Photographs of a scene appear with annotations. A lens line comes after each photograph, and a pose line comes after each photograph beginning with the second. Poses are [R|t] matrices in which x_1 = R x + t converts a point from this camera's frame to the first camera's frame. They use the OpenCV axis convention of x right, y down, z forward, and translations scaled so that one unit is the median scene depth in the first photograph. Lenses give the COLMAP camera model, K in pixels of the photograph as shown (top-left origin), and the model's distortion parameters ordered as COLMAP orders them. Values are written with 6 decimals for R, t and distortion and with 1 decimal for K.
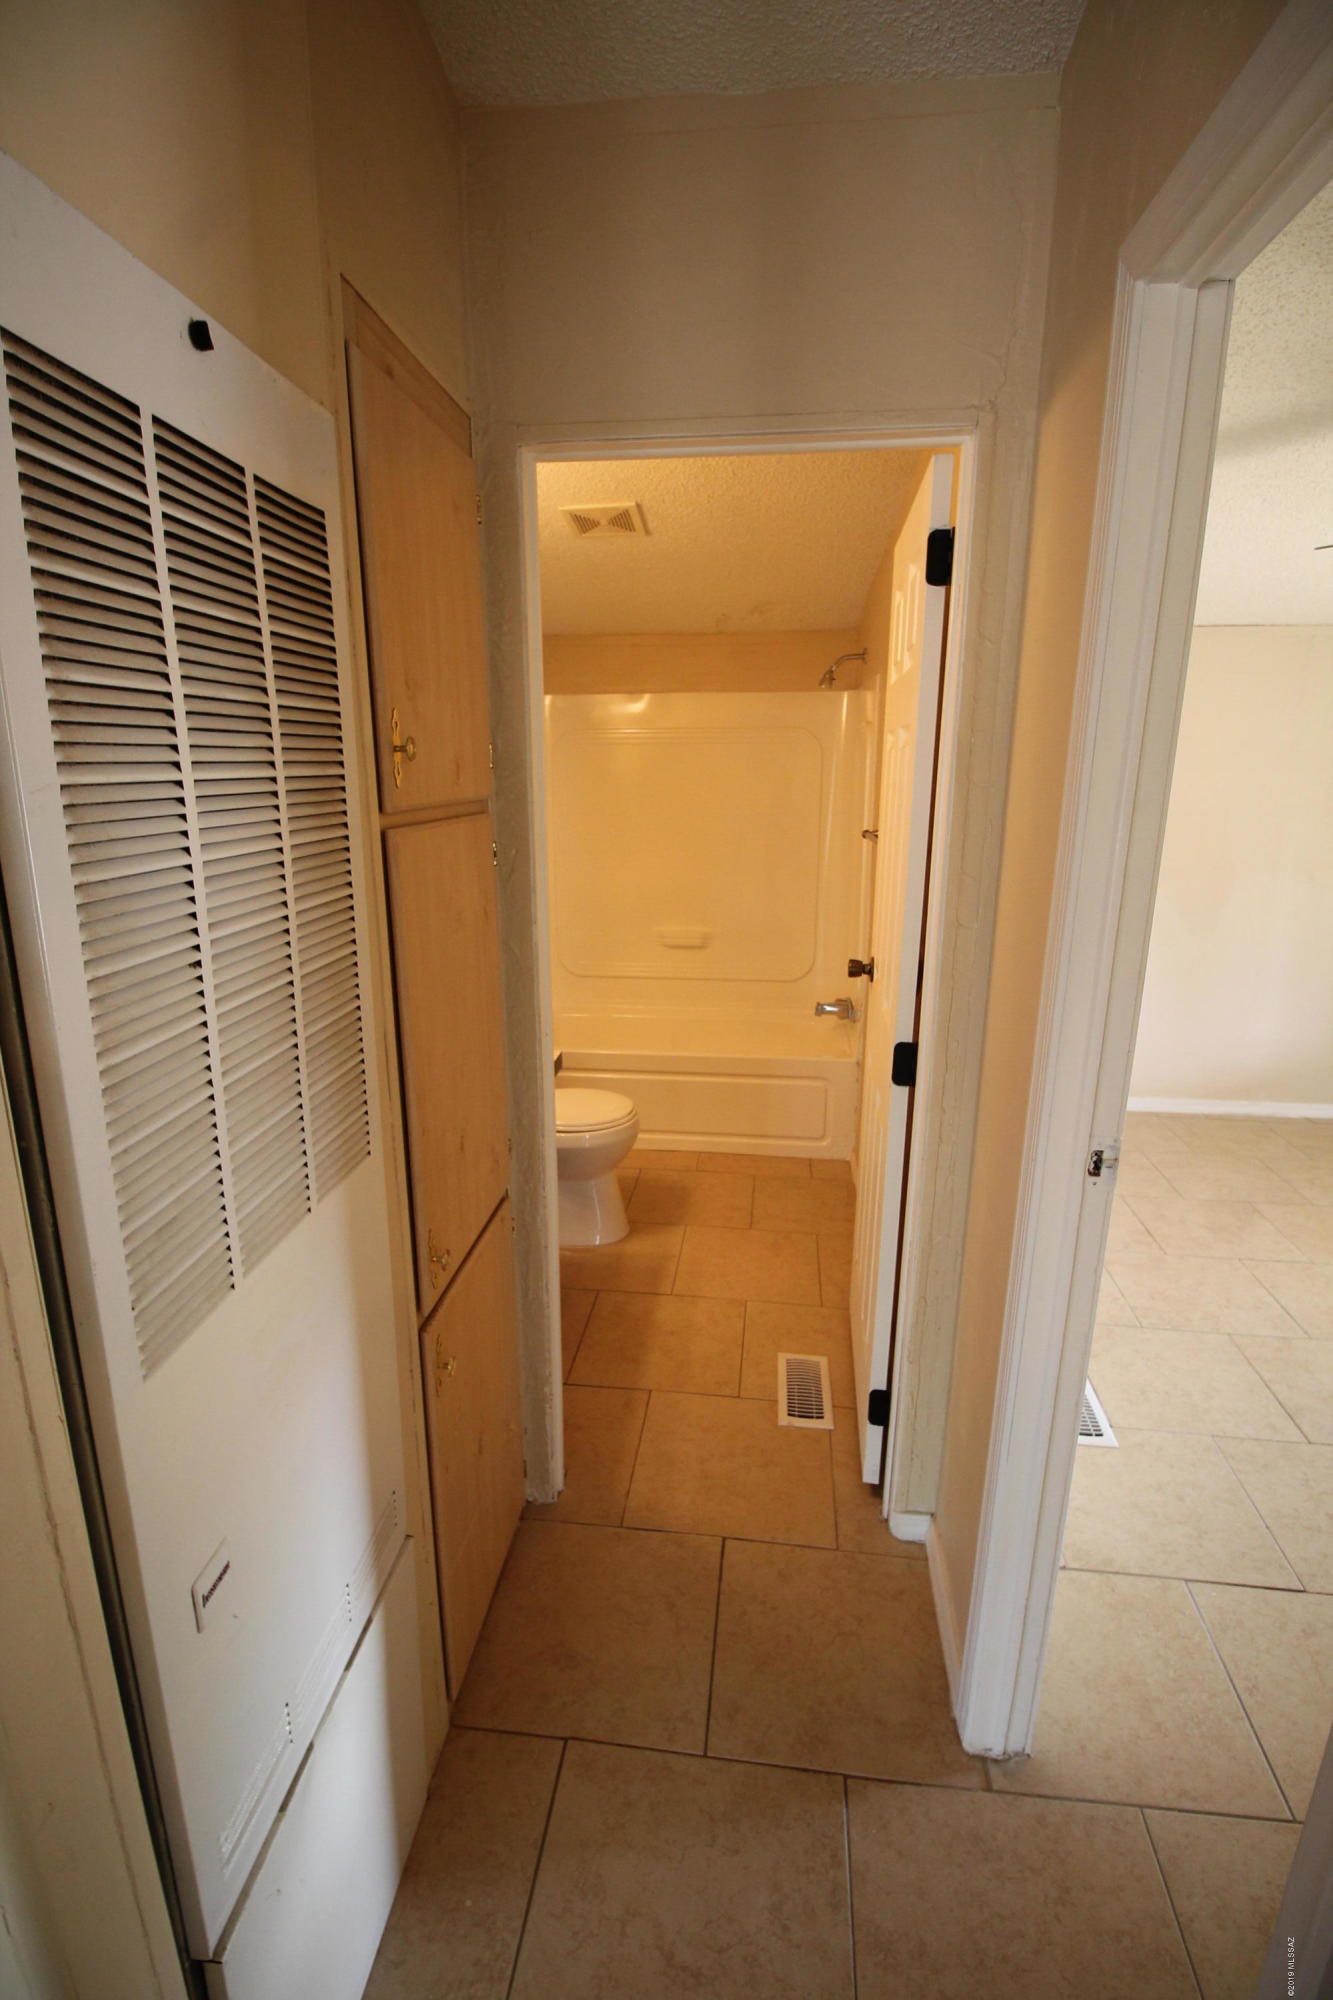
lens RADIAL K [[938.5, 0, 662.7], [0, 938.5, 1008.2], [0, 0, 1]] dist [-0.018070, -0.001118]
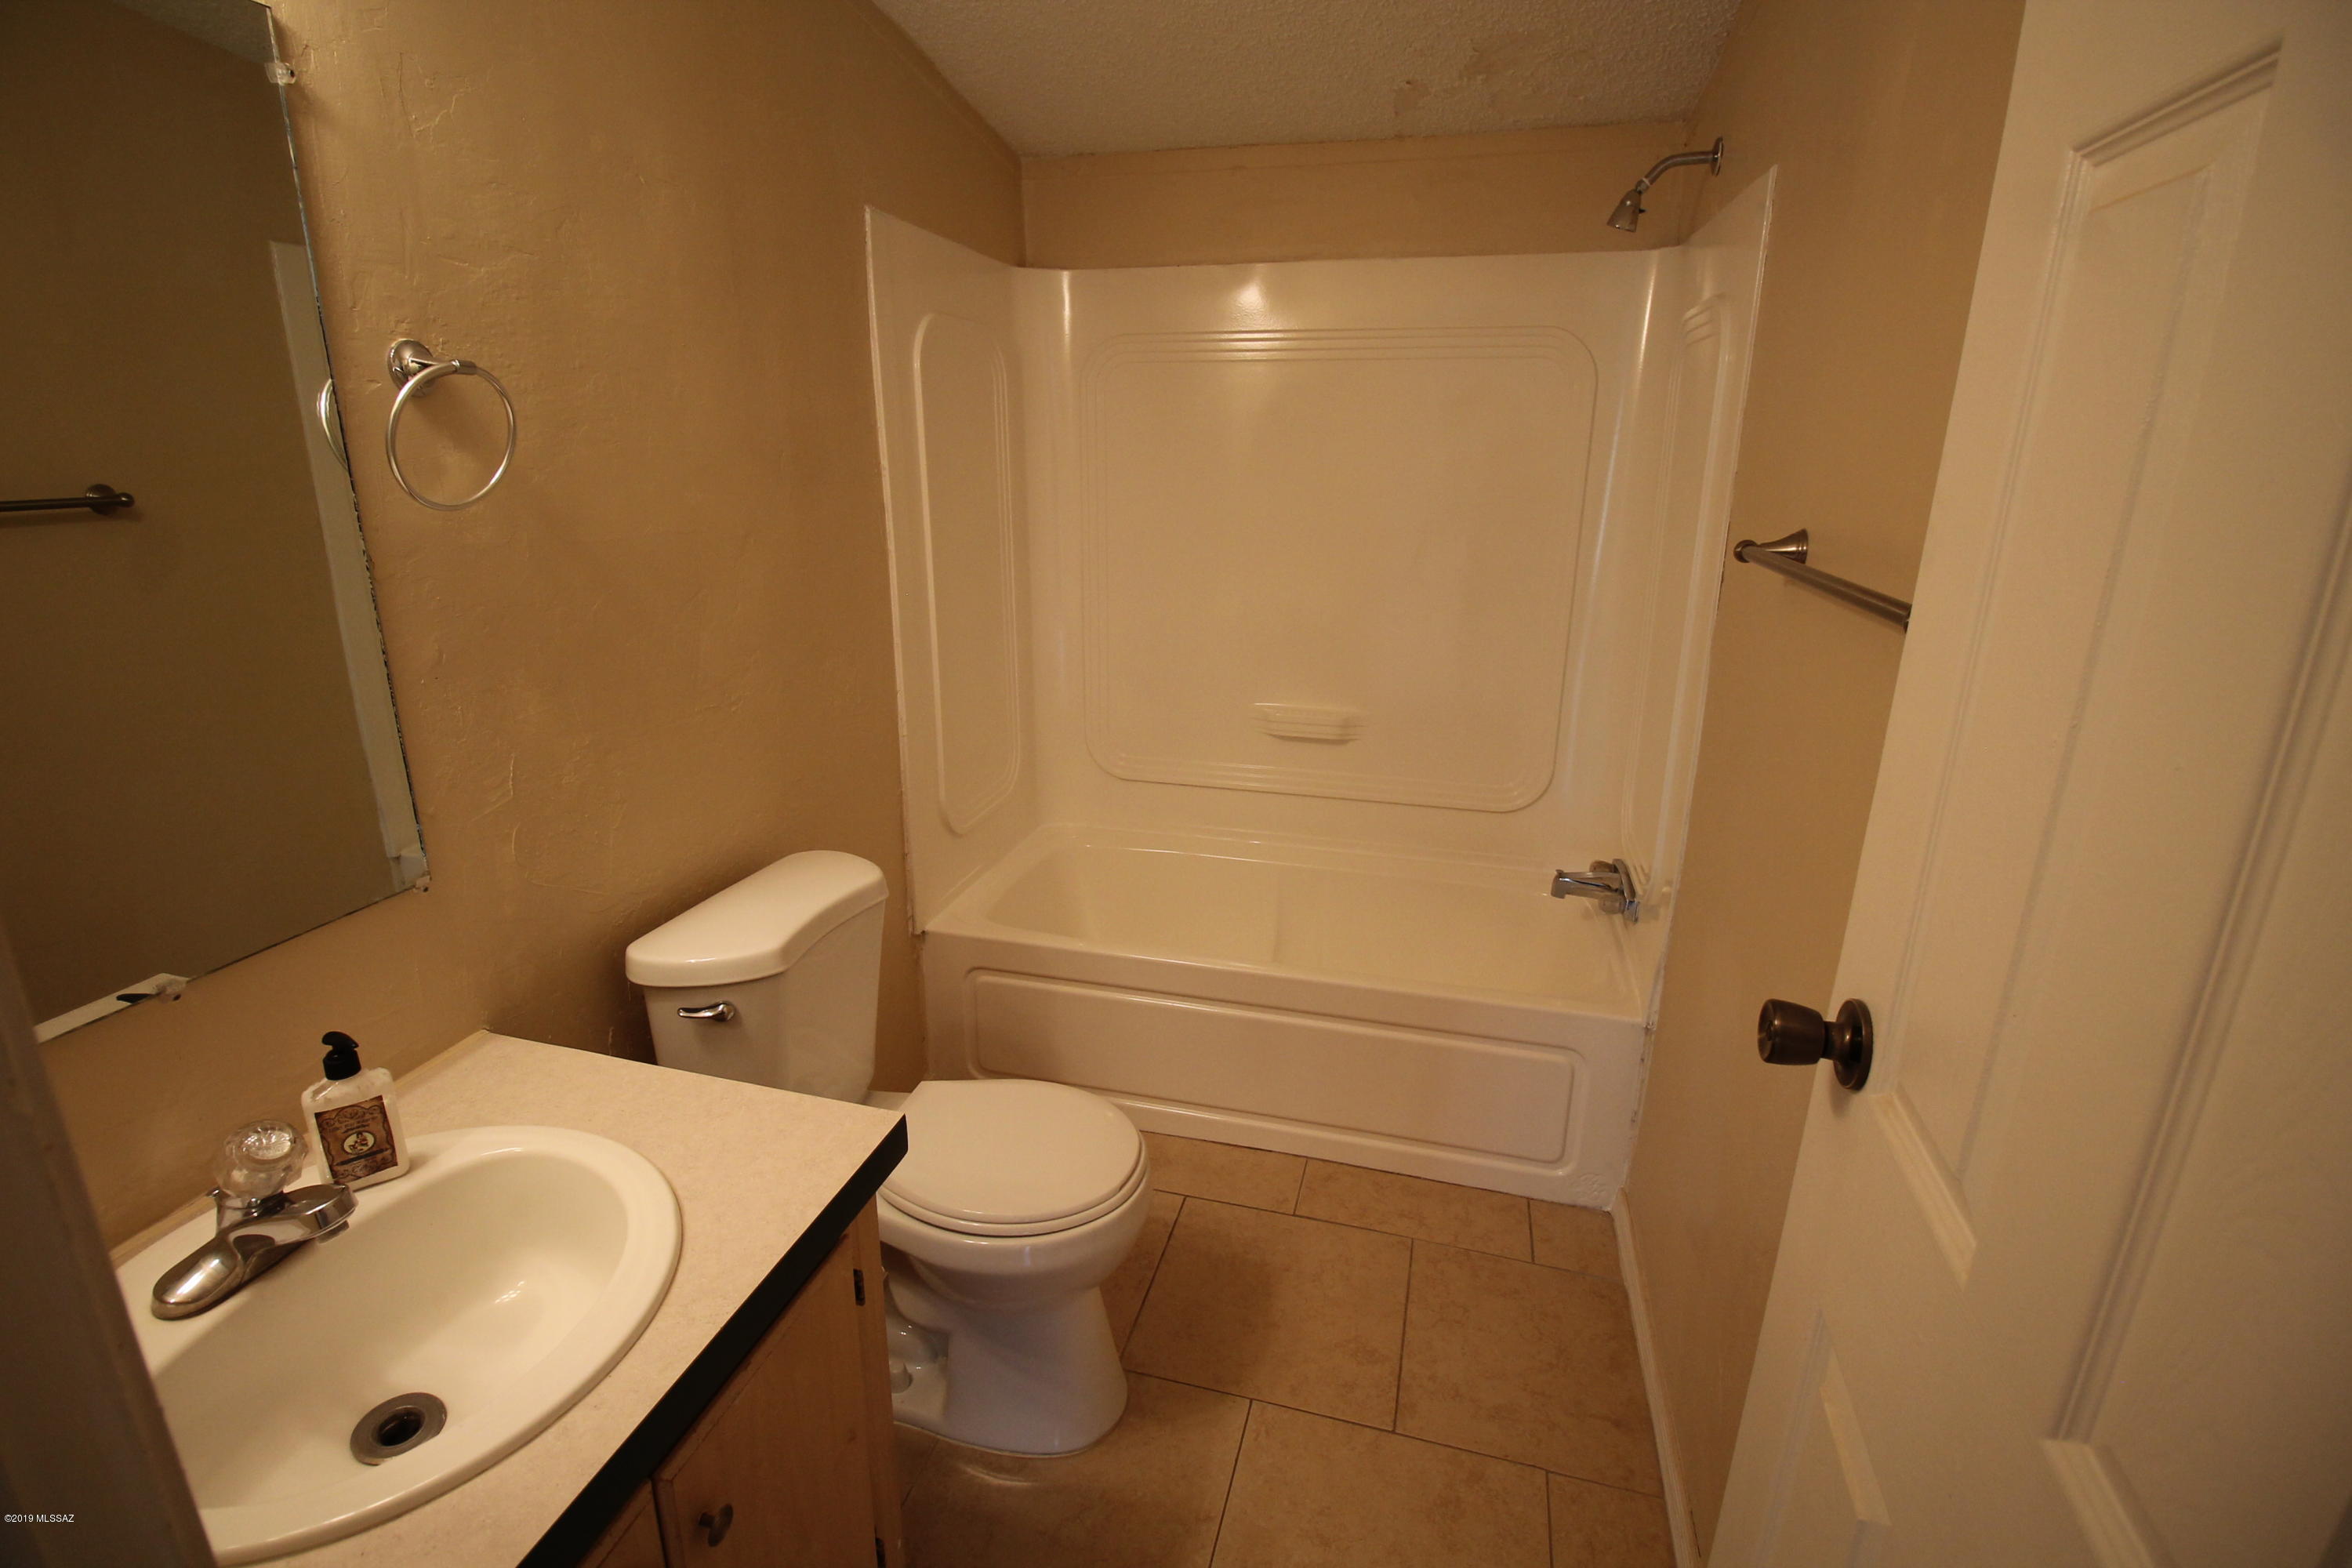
lens RADIAL K [[1103.7, 0, 1177.2], [0, 1103.7, 774.8], [0, 0, 1]] dist [-0.018070, -0.001118]
pose [[0.990300, 0.050807, -0.129323, 0.037036], [-0.045462, 0.997998, 0.043957, -0.082224], [0.131298, -0.037652, 0.990628, 0.412821]]
